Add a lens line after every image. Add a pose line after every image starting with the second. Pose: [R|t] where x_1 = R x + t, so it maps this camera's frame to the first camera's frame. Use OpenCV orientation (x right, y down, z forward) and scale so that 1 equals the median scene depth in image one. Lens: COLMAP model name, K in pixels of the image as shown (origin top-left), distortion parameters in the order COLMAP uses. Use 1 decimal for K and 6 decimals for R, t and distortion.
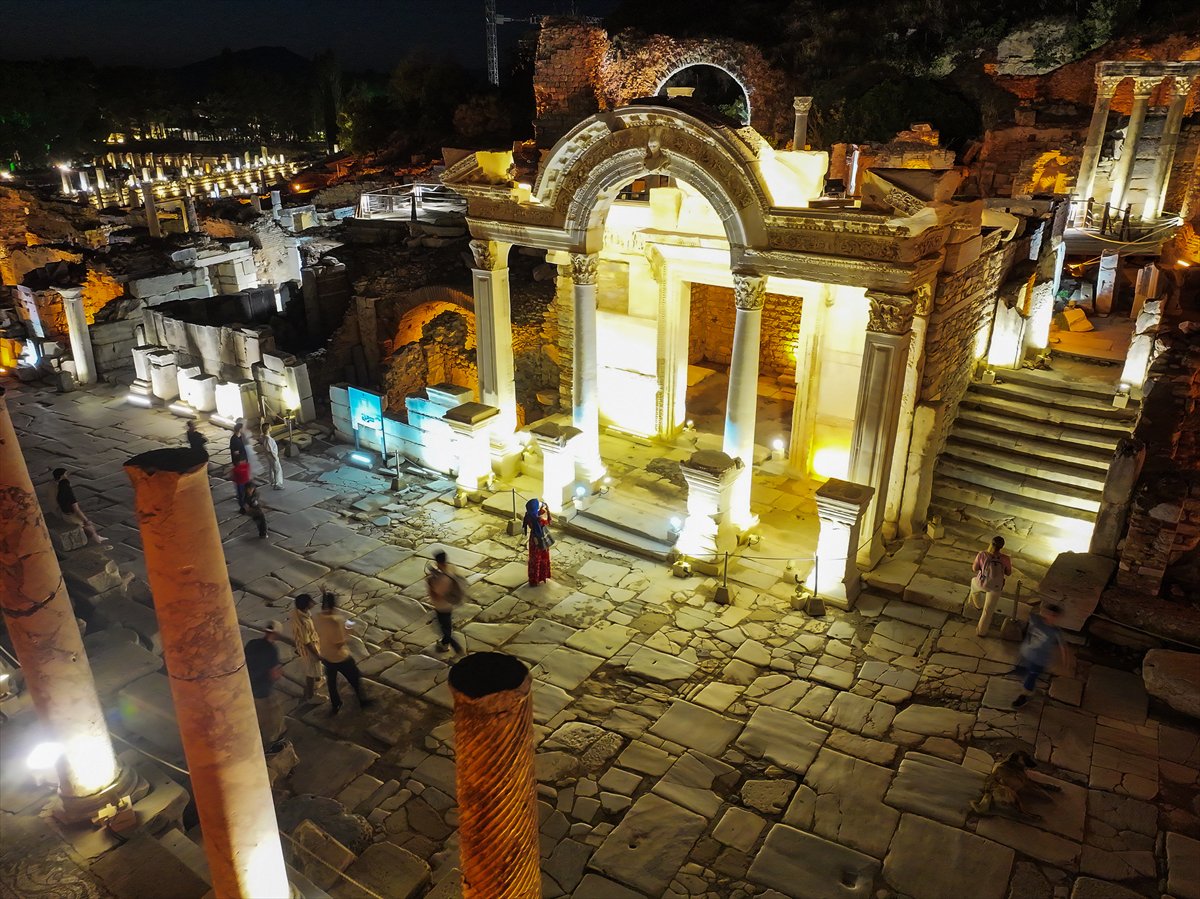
lens RADIAL K [[839.3, 0, 602.8], [0, 839.3, 452.5], [0, 0, 1]] dist [0.013597, 0.003932]
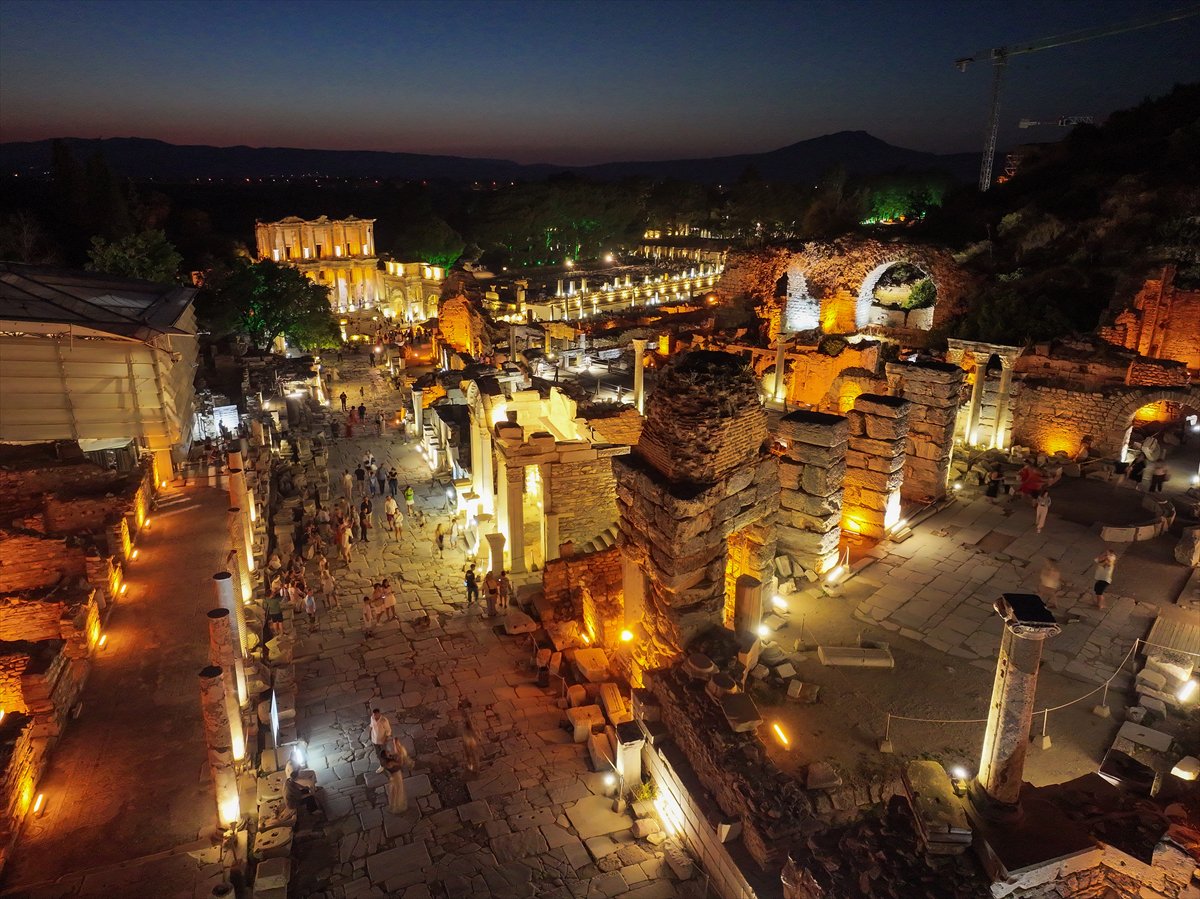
lens RADIAL K [[839.3, 0, 603.8], [0, 839.3, 447.5], [0, 0, 1]] dist [0.013597, 0.003932]
pose [[0.818615, 0.175196, -0.546970, 0.248639], [-0.222166, 0.974798, -0.020272, -0.031960], [0.529634, 0.138113, 0.836907, -0.132044]]
